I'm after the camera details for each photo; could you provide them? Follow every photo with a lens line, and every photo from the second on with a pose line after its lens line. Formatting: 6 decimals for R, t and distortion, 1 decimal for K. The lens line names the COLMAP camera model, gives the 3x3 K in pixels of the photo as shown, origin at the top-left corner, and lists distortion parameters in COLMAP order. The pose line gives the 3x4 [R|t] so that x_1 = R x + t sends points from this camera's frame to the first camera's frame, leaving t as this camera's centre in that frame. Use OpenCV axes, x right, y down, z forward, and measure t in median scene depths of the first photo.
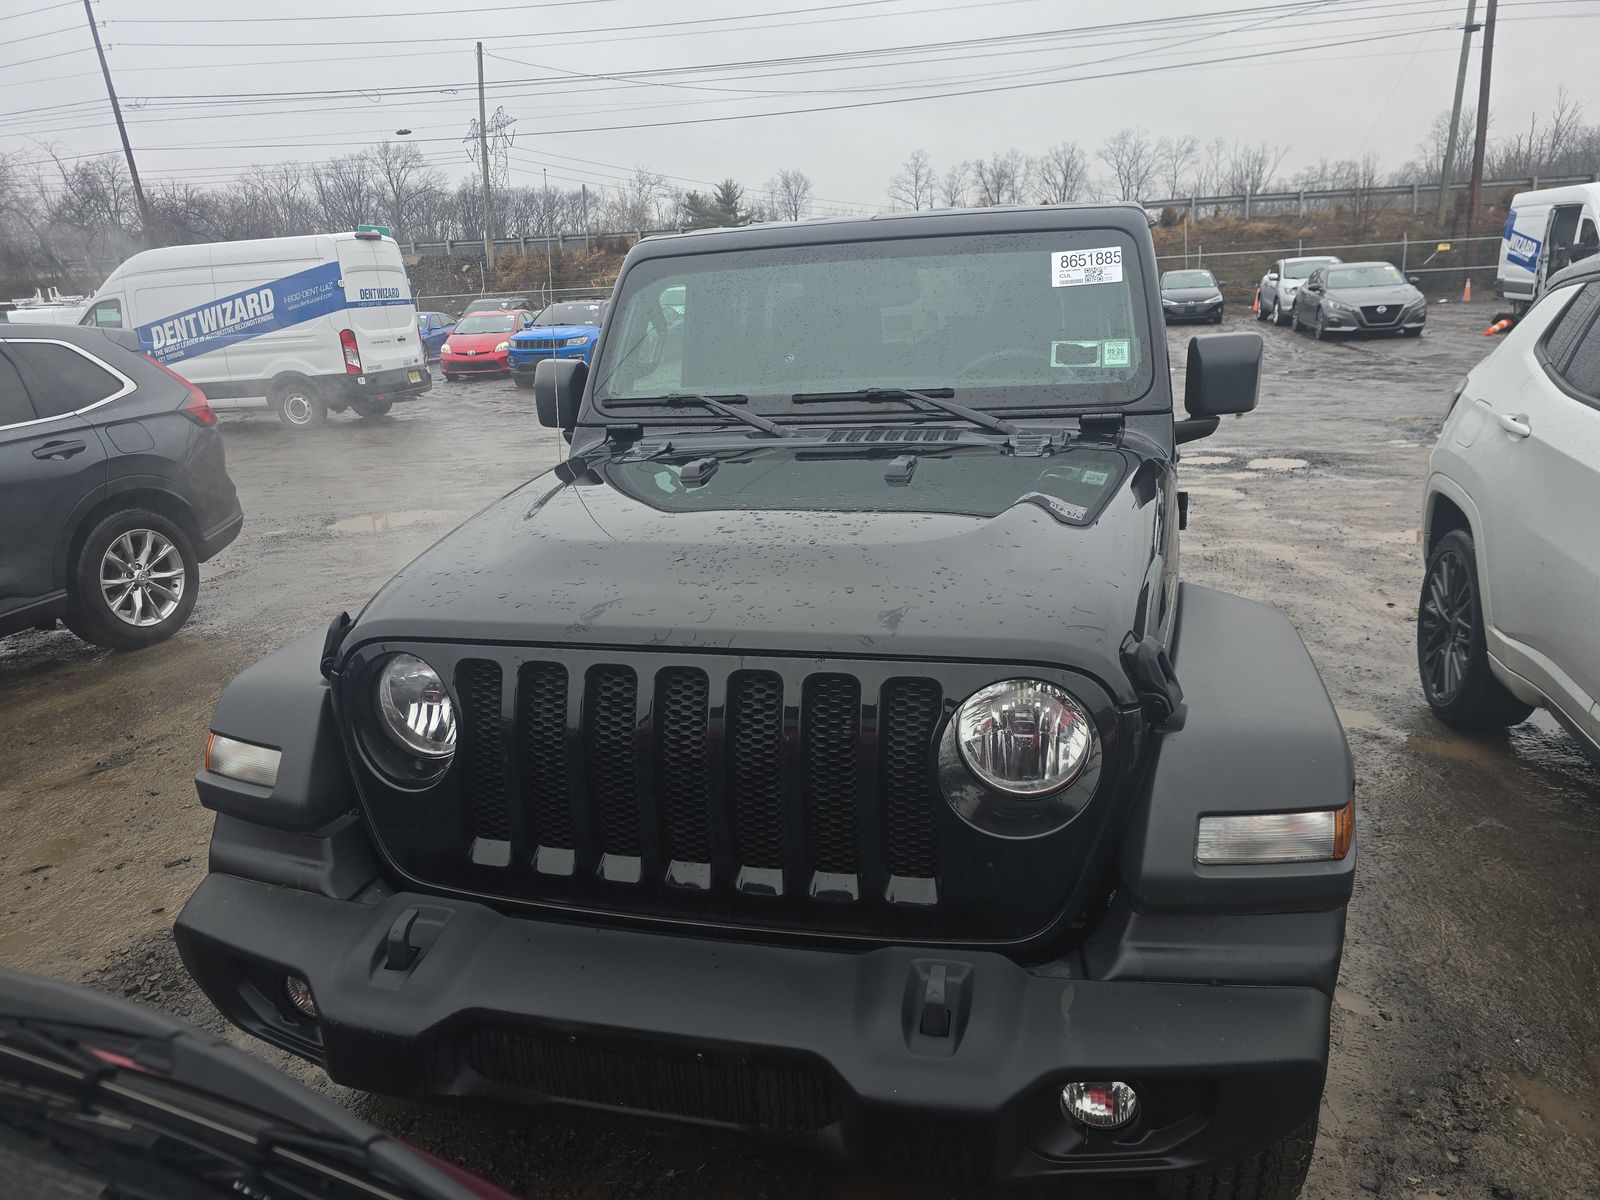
lens RADIAL K [[1086.8, 0, 784.0], [0, 1086.8, 597.4], [0, 0, 1]] dist [0.061585, -0.054998]
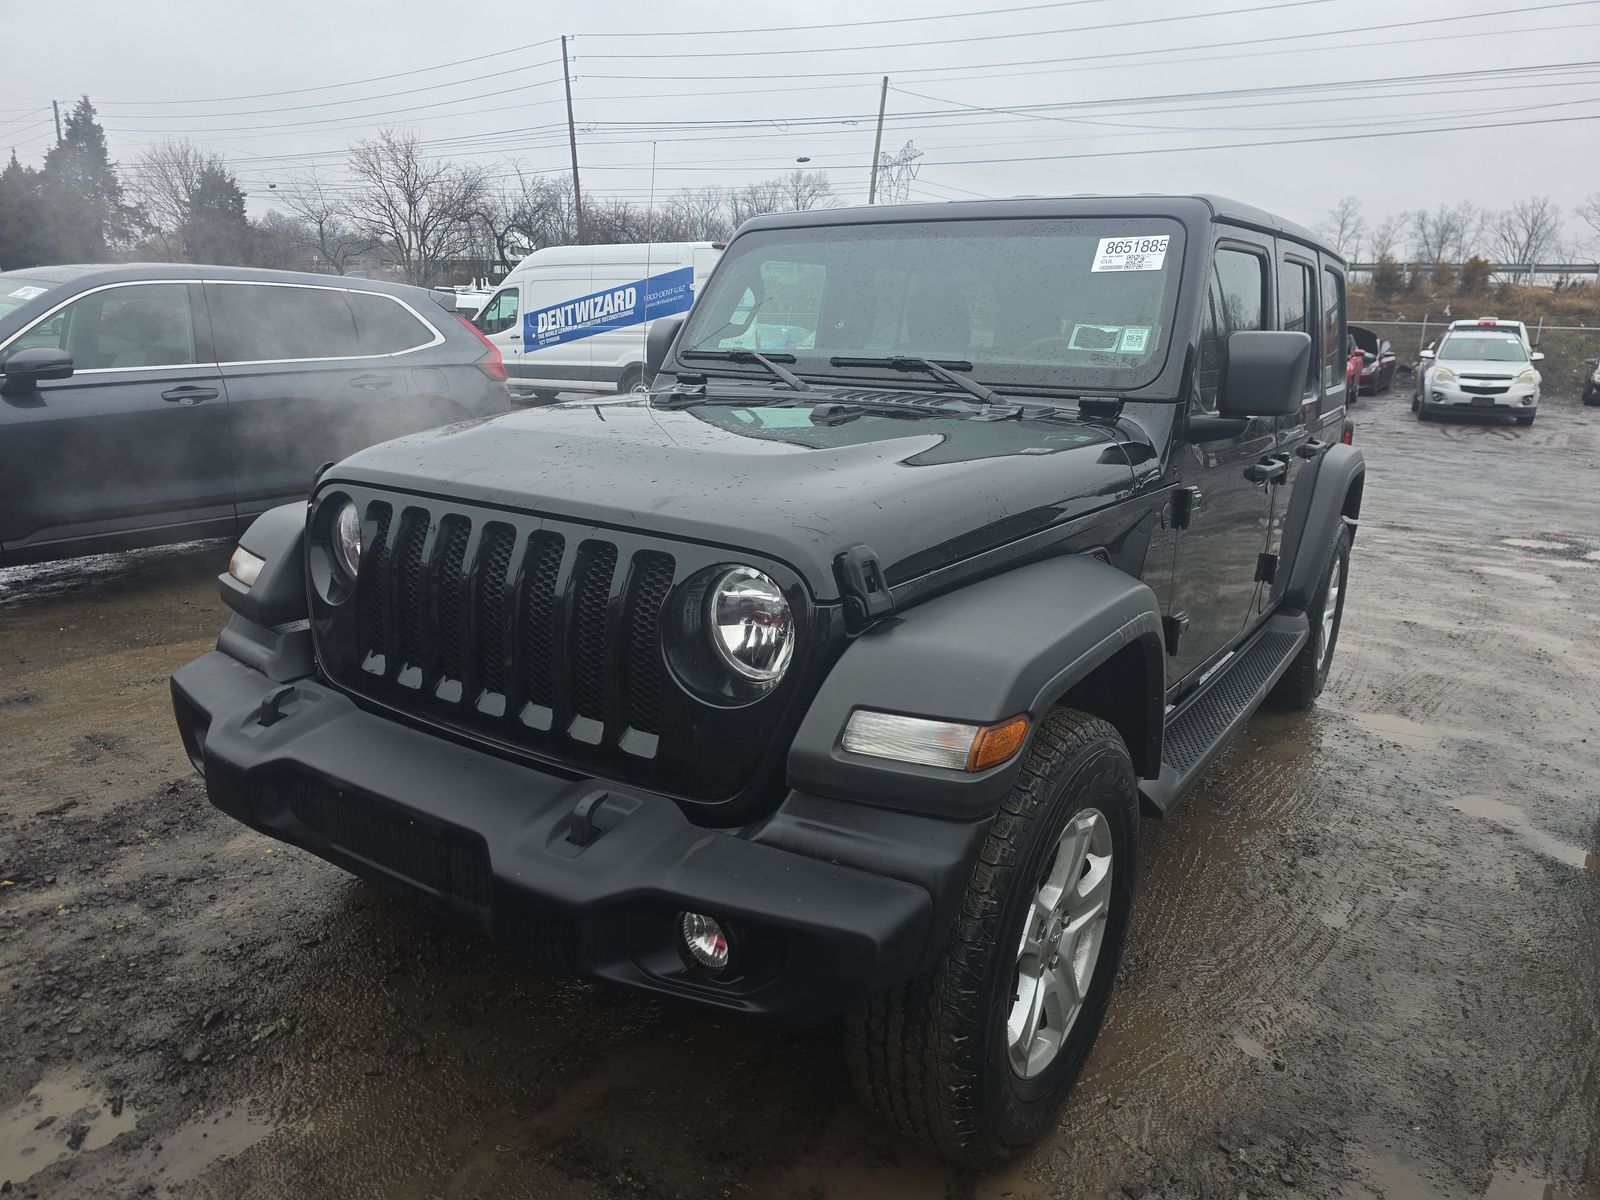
lens RADIAL K [[1086.3, 0, 782.2], [0, 1086.3, 606.8], [0, 0, 1]] dist [0.055273, -0.051721]
pose [[0.939826, 0.157441, -0.303214, 0.065766], [-0.163627, 0.986509, 0.005066, 0.011478], [0.299921, 0.044852, 0.952909, -0.003634]]
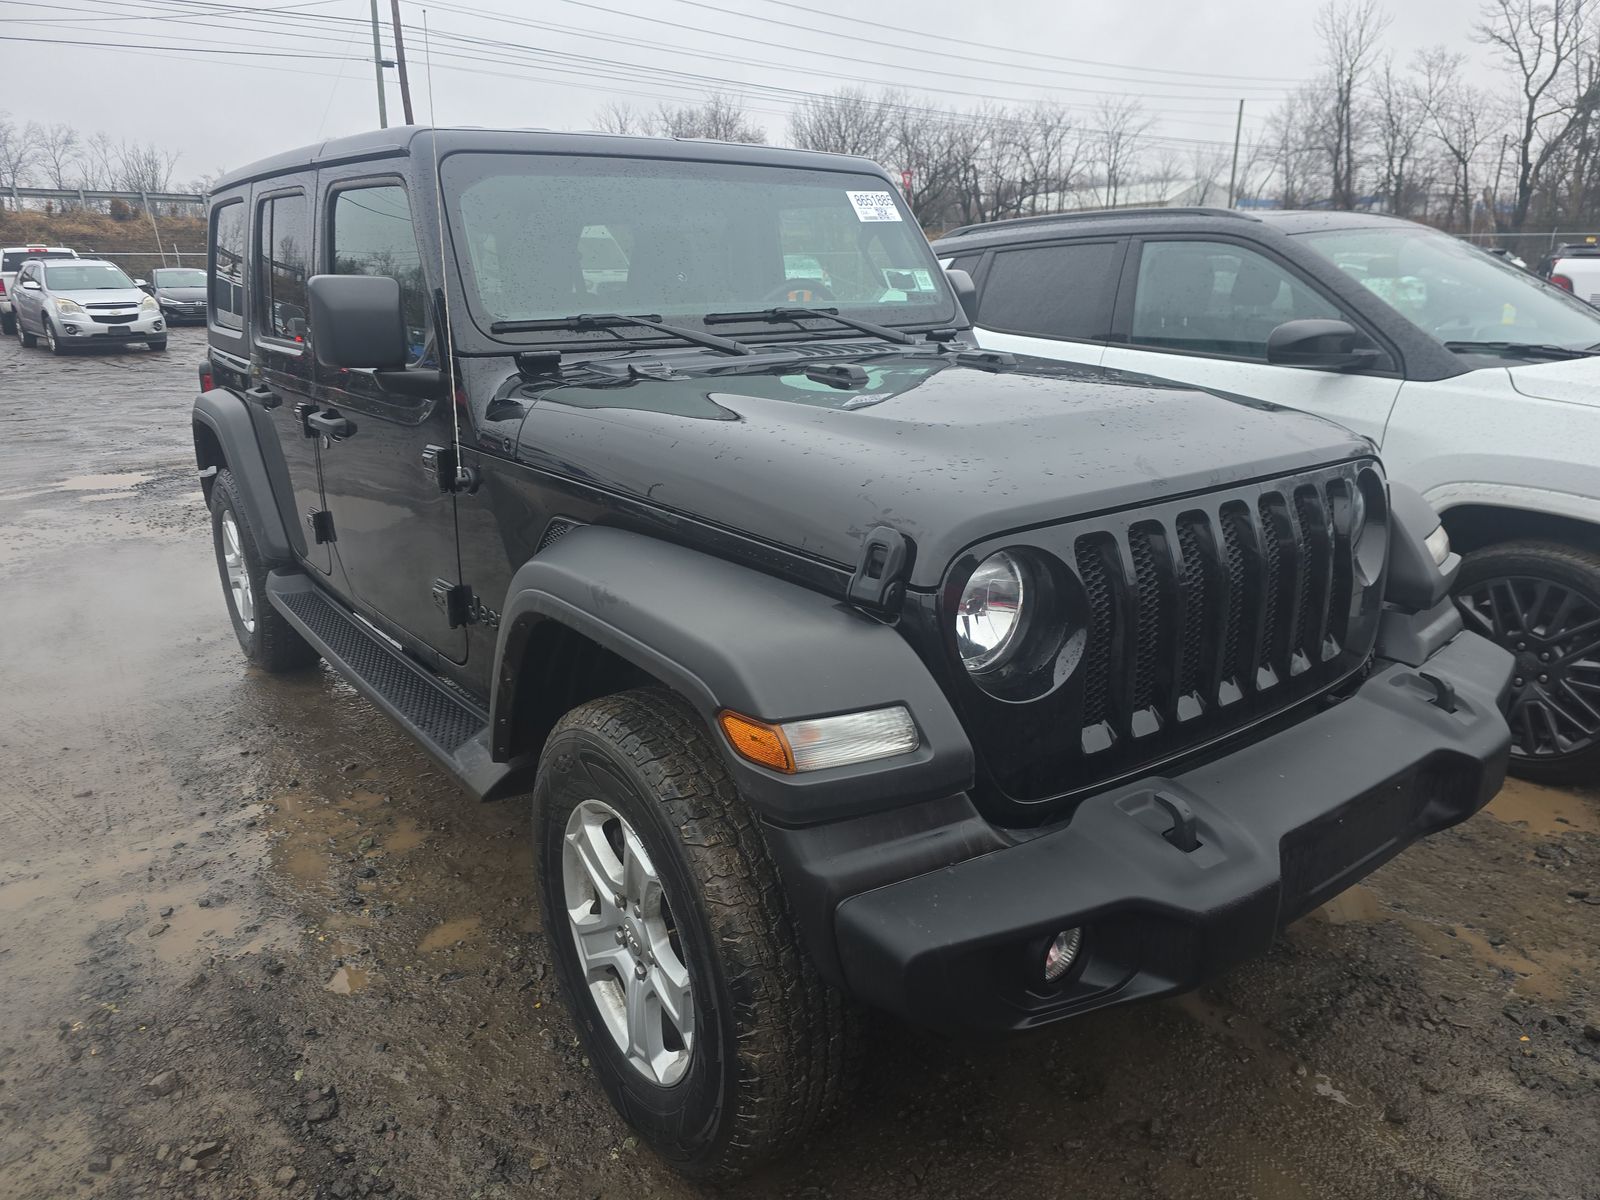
lens RADIAL K [[1086.8, 0, 784.0], [0, 1086.8, 597.4], [0, 0, 1]] dist [0.061585, -0.054998]
pose [[0.624235, -0.181744, 0.759803, -0.144984], [0.190437, 0.978625, 0.077628, -0.001510], [-0.757671, 0.096237, 0.645503, 0.073757]]
